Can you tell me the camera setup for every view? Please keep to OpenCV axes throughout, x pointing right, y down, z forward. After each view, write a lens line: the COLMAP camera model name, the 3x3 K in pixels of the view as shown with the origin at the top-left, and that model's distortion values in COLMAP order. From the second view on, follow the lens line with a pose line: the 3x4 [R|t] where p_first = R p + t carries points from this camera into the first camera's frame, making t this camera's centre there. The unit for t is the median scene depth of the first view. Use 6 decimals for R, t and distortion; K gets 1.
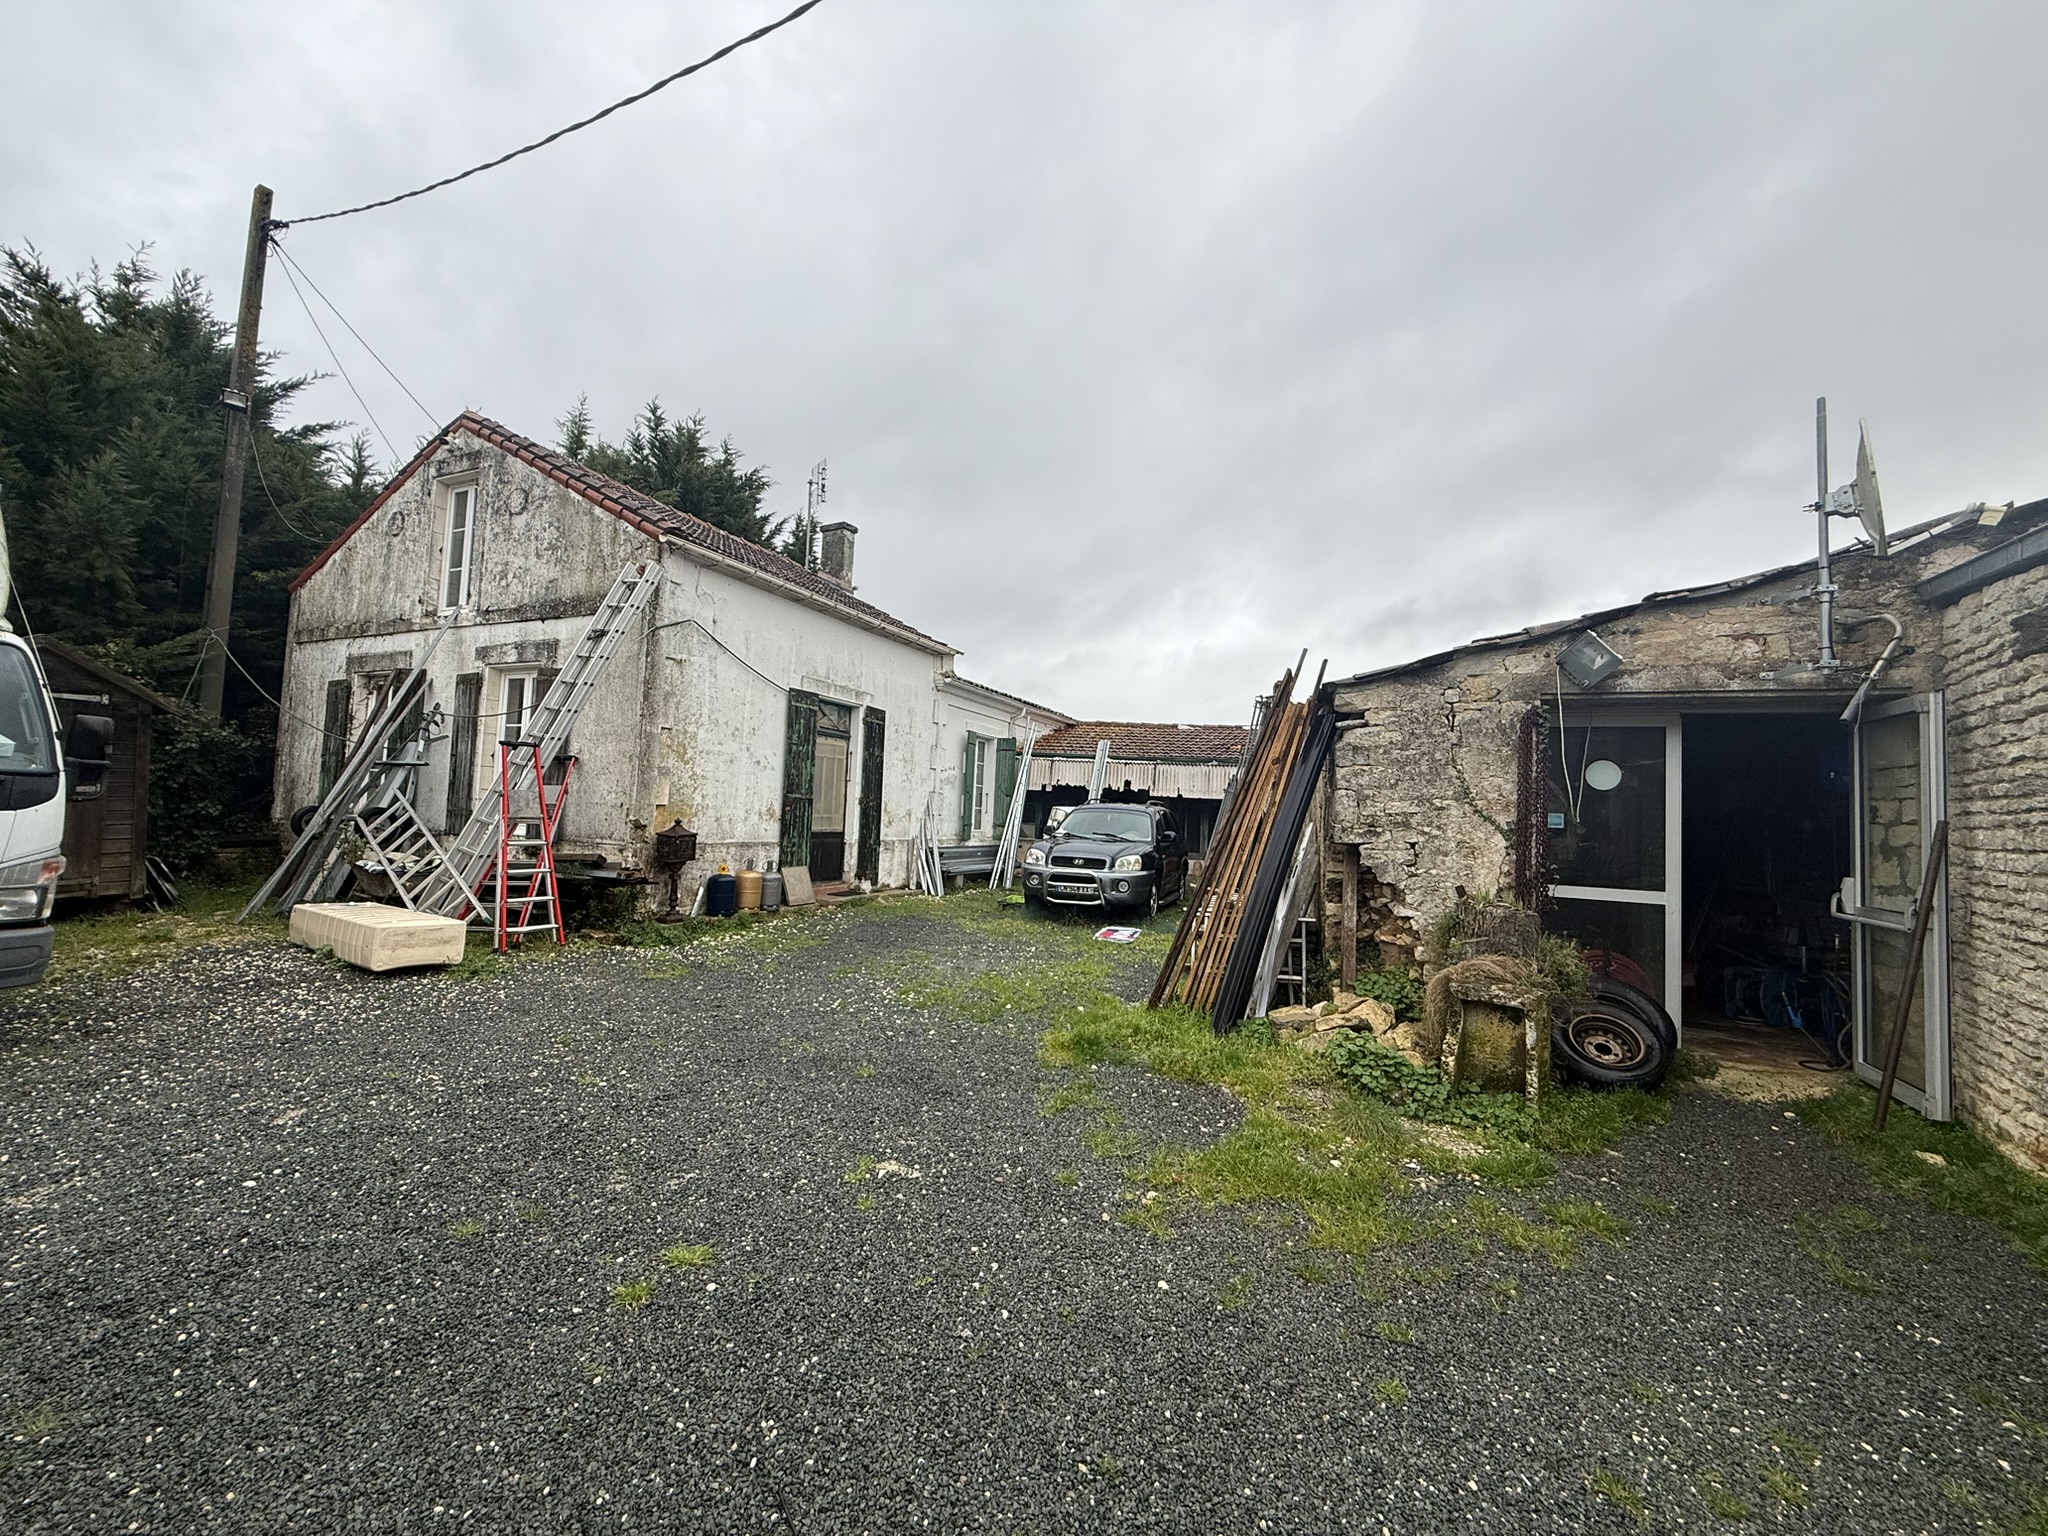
lens RADIAL K [[810.3, 0, 1021.6], [0, 810.3, 766.0], [0, 0, 1]] dist [-0.001766, -0.000227]
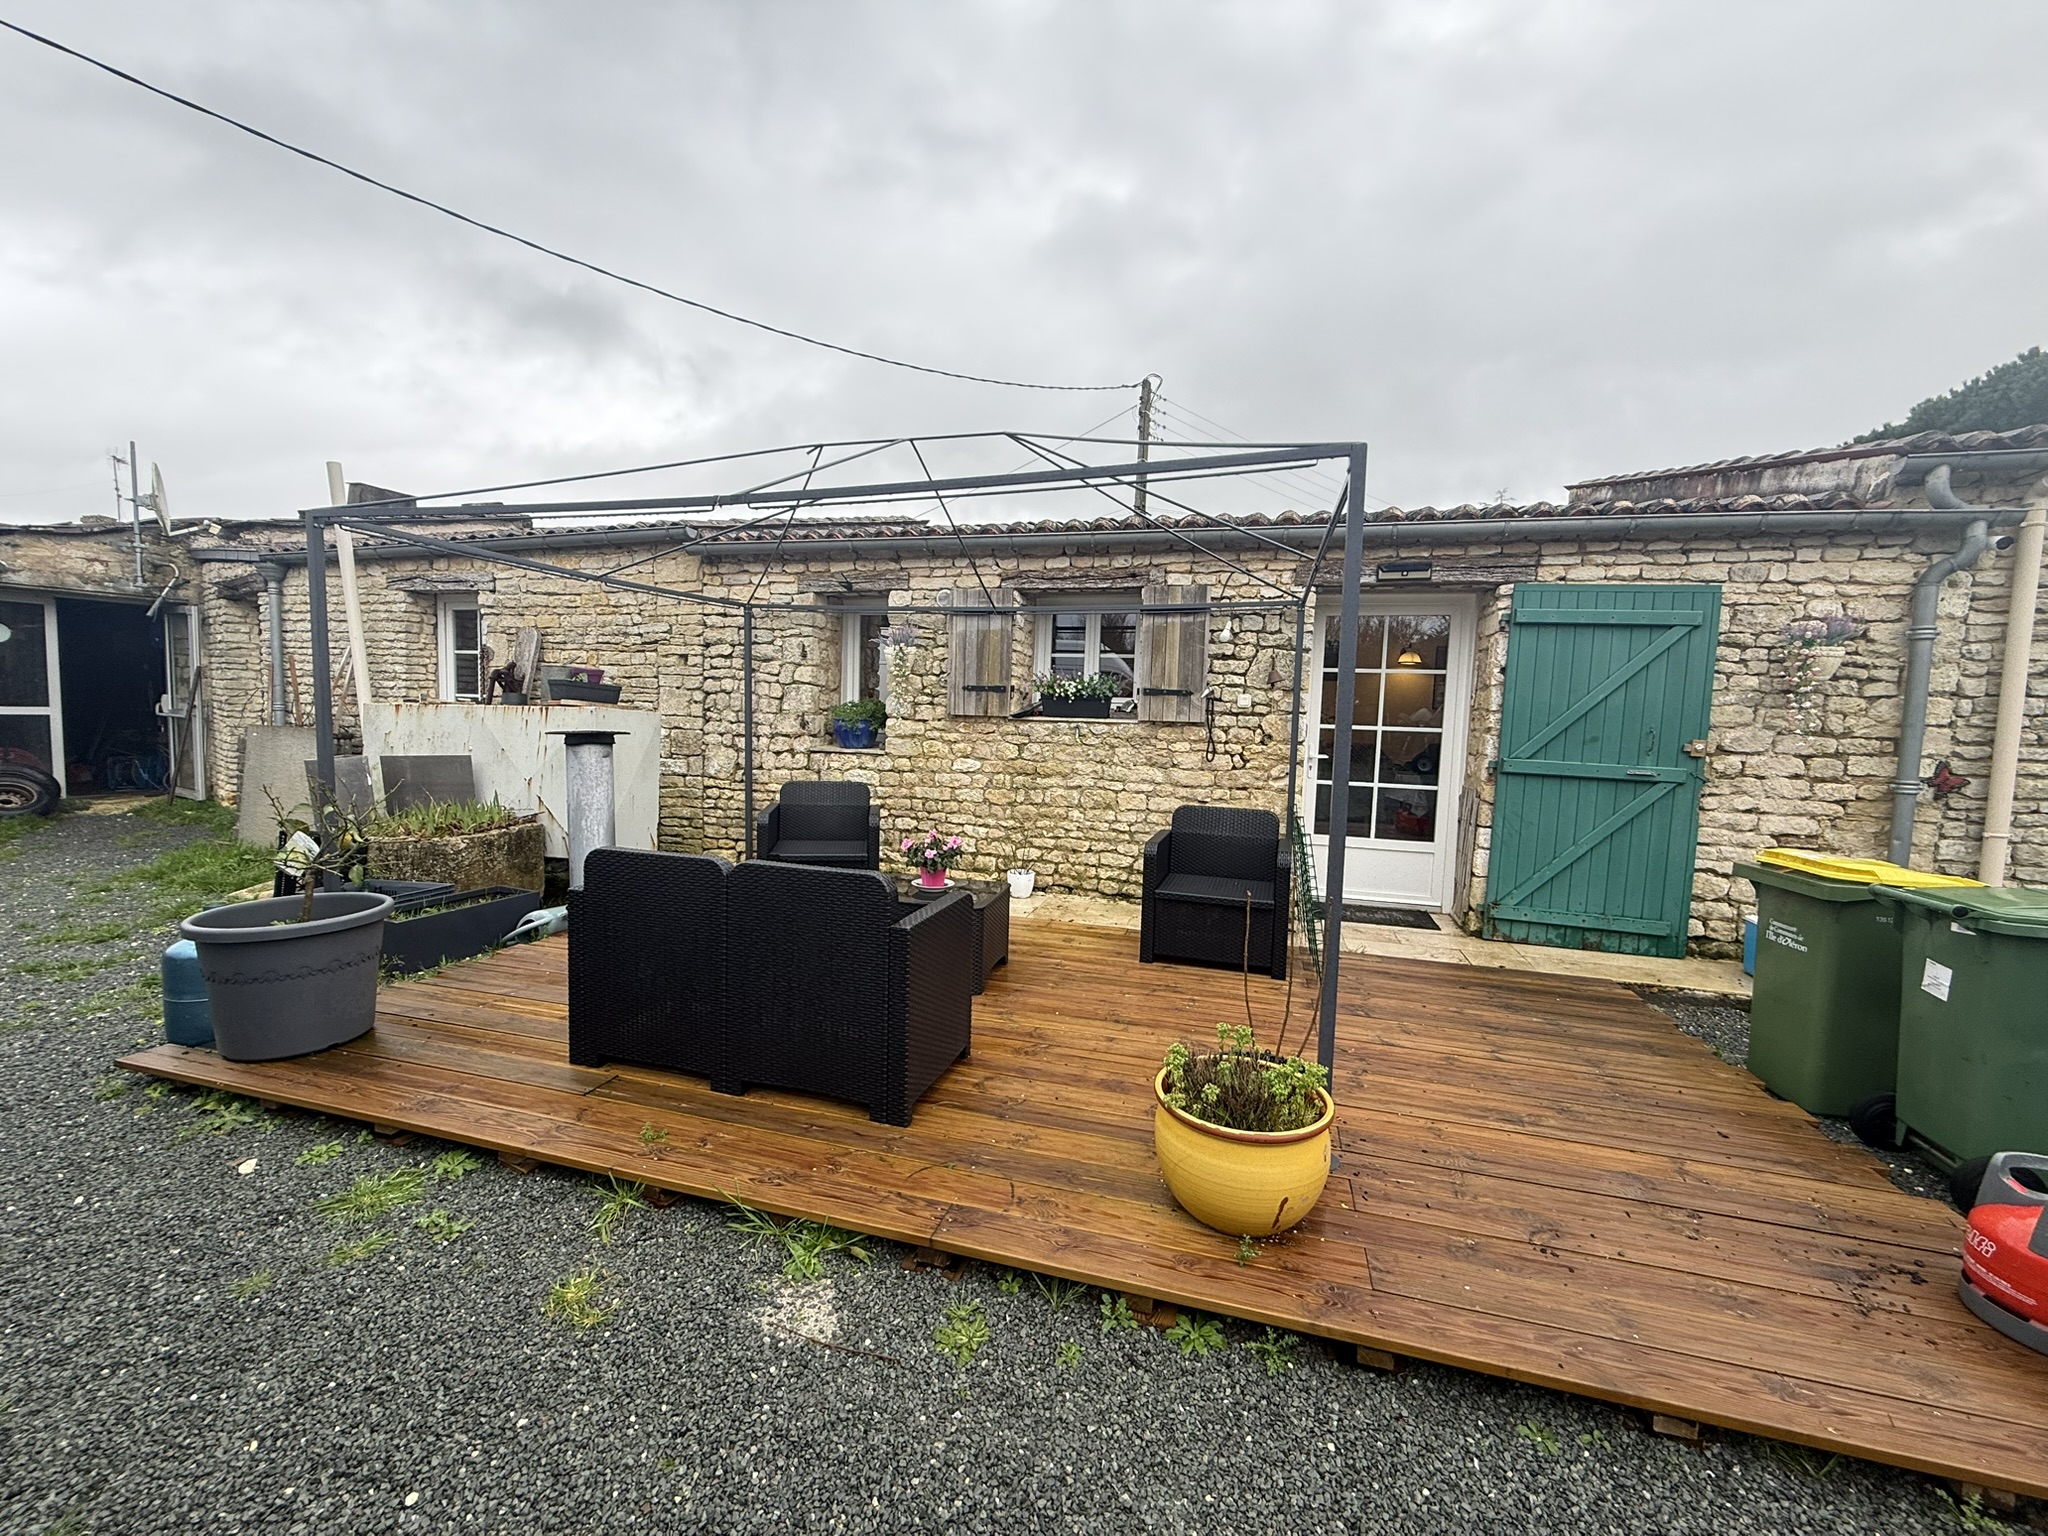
lens RADIAL K [[810.3, 0, 1020.9], [0, 810.3, 768.0], [0, 0, 1]] dist [-0.001766, -0.000227]
pose [[0.063095, -0.111373, 0.991774, -0.808587], [-0.080753, 0.989926, 0.116303, -0.081048], [-0.994735, -0.087426, 0.053466, -1.188917]]
